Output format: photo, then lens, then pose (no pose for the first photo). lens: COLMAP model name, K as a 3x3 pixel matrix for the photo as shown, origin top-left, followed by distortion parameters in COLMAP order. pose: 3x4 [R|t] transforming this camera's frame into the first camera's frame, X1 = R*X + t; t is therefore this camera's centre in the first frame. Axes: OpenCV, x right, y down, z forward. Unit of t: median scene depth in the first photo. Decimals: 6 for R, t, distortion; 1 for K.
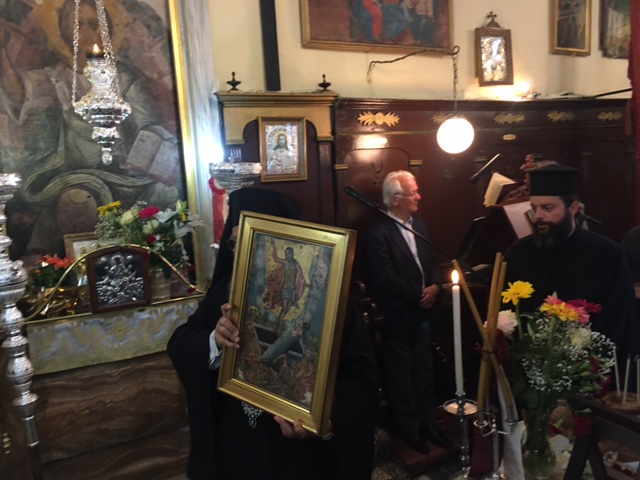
lens RADIAL K [[553.1, 0, 320.0], [0, 553.1, 240.0], [0, 0, 1]] dist [0.062126, -0.094493]
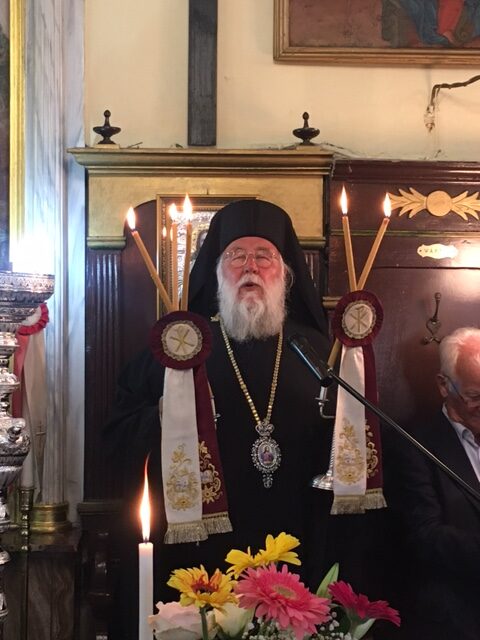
lens RADIAL K [[1169.9, 0, 240.0], [0, 1169.9, 320.0], [0, 0, 1]] dist [0.009812, 0.050637]
pose [[0.920254, 0.056292, -0.387252, 0.375914], [-0.102652, 0.989670, -0.100077, -0.007640], [0.377618, 0.131849, 0.916526, 0.056355]]
